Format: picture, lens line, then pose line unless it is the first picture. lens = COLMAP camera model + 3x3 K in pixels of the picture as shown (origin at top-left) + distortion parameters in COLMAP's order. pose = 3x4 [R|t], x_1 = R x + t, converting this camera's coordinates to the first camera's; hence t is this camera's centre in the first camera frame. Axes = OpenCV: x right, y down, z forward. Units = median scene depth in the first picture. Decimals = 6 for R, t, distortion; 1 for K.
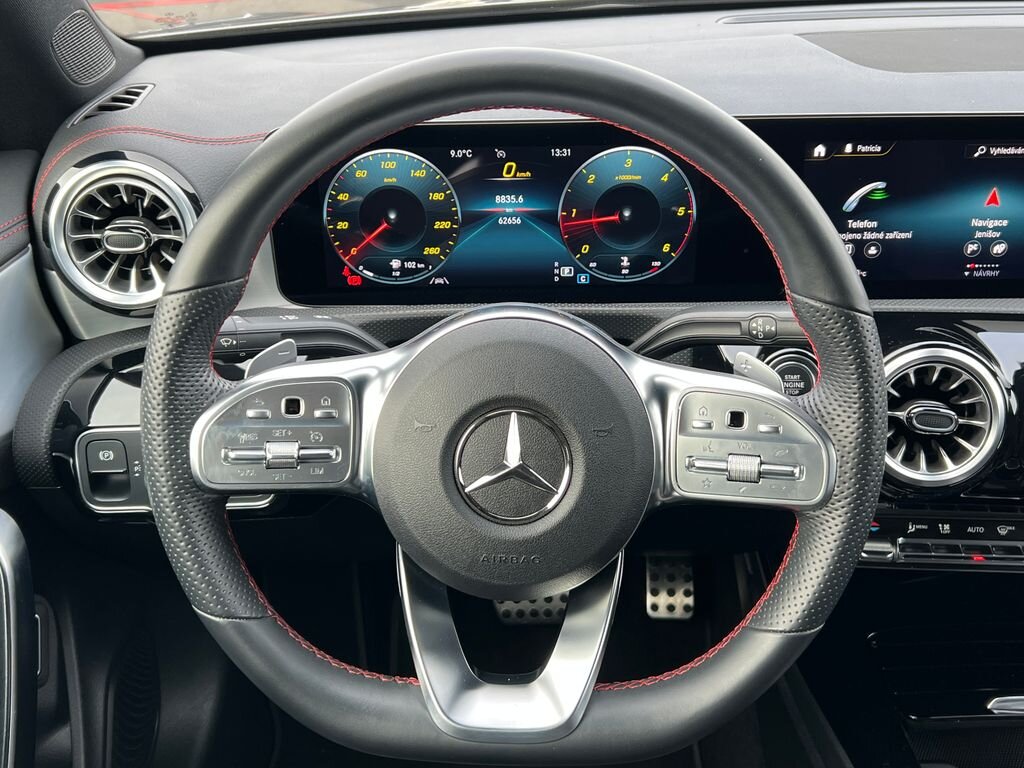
lens RADIAL K [[1200.5, 0, 514.4], [0, 1200.5, 391.3], [0, 0, 1]] dist [0.181854, -0.609547]
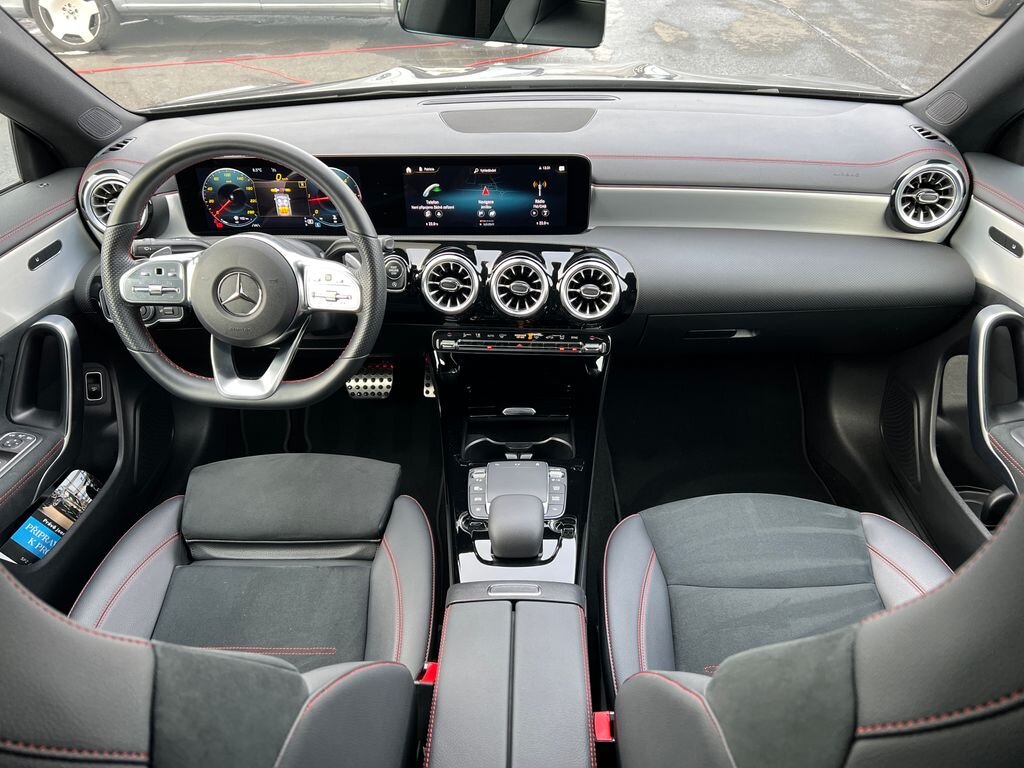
lens RADIAL K [[791.1, 0, 513.1], [0, 791.1, 412.3], [0, 0, 1]] dist [0.064843, -0.126287]
pose [[0.999851, 0.007437, -0.015589, 0.469234], [-0.005481, 0.992519, 0.121966, 0.076888], [0.016379, -0.121863, 0.992412, -0.569667]]
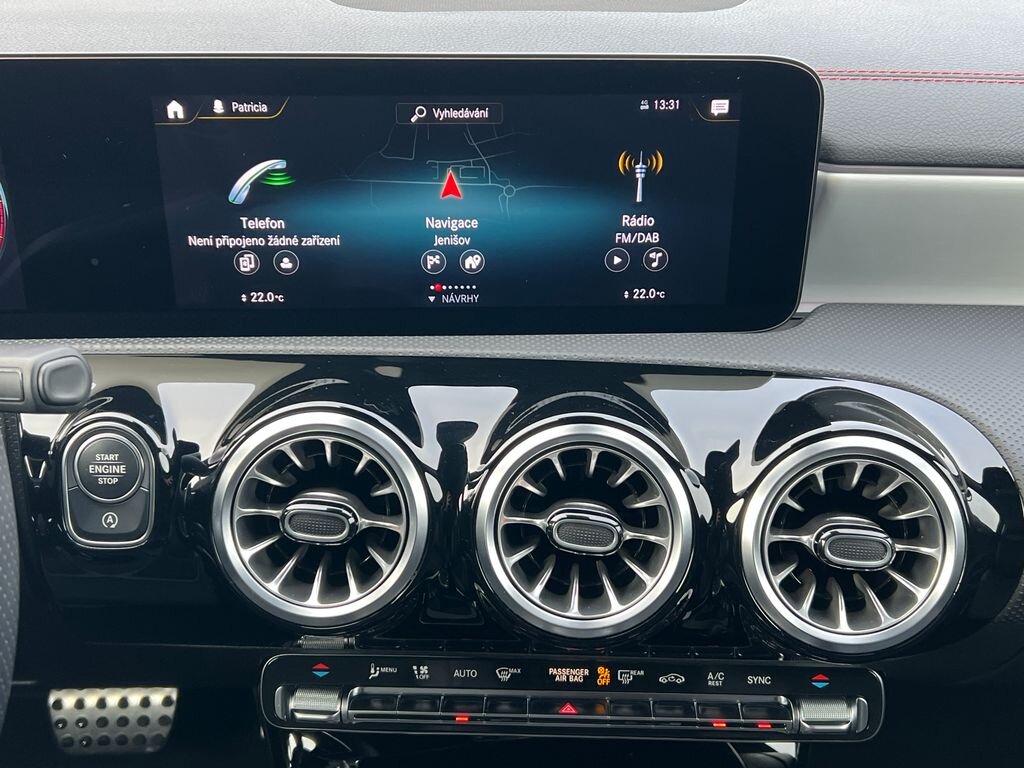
lens RADIAL K [[1200.5, 0, 514.4], [0, 1200.5, 391.3], [0, 0, 1]] dist [0.181854, -0.609547]
pose [[0.998973, -0.002164, 0.045247, 0.394433], [0.003501, 0.999559, -0.029493, -0.025282], [-0.045164, 0.029621, 0.998540, 0.331924]]
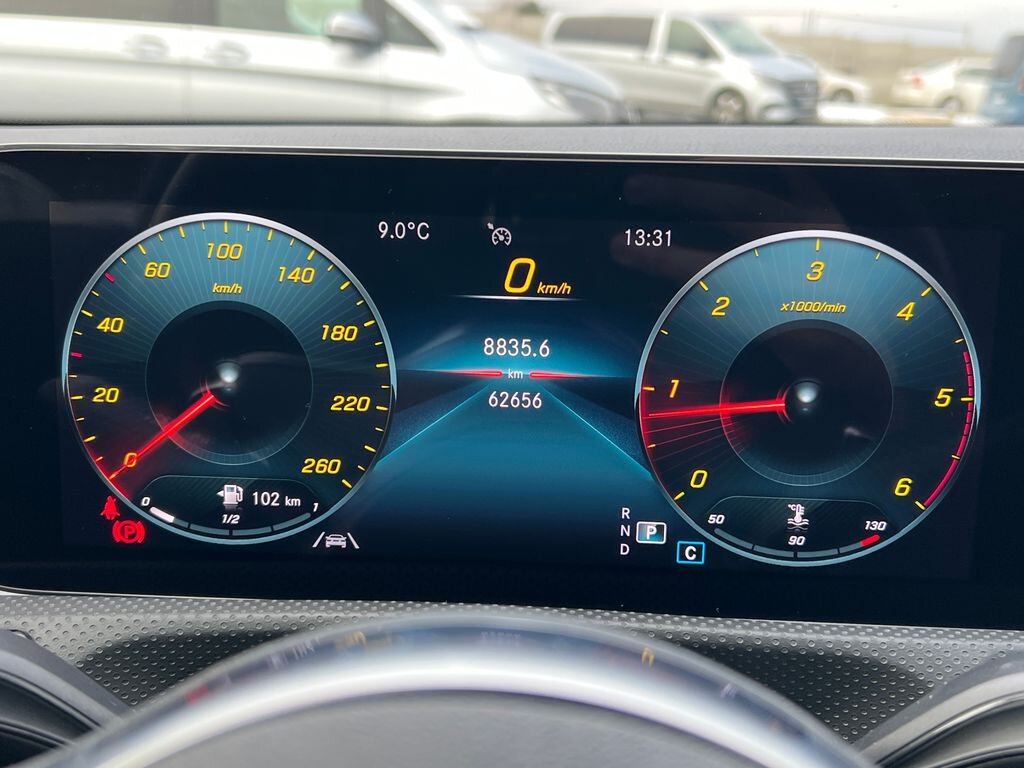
lens RADIAL K [[1200.5, 0, 514.4], [0, 1200.5, 391.3], [0, 0, 1]] dist [0.181854, -0.609547]
pose [[0.998714, 0.045145, -0.023073, 0.005052], [-0.049346, 0.970021, -0.237959, -0.047767], [0.011638, 0.238792, 0.971001, 0.605515]]
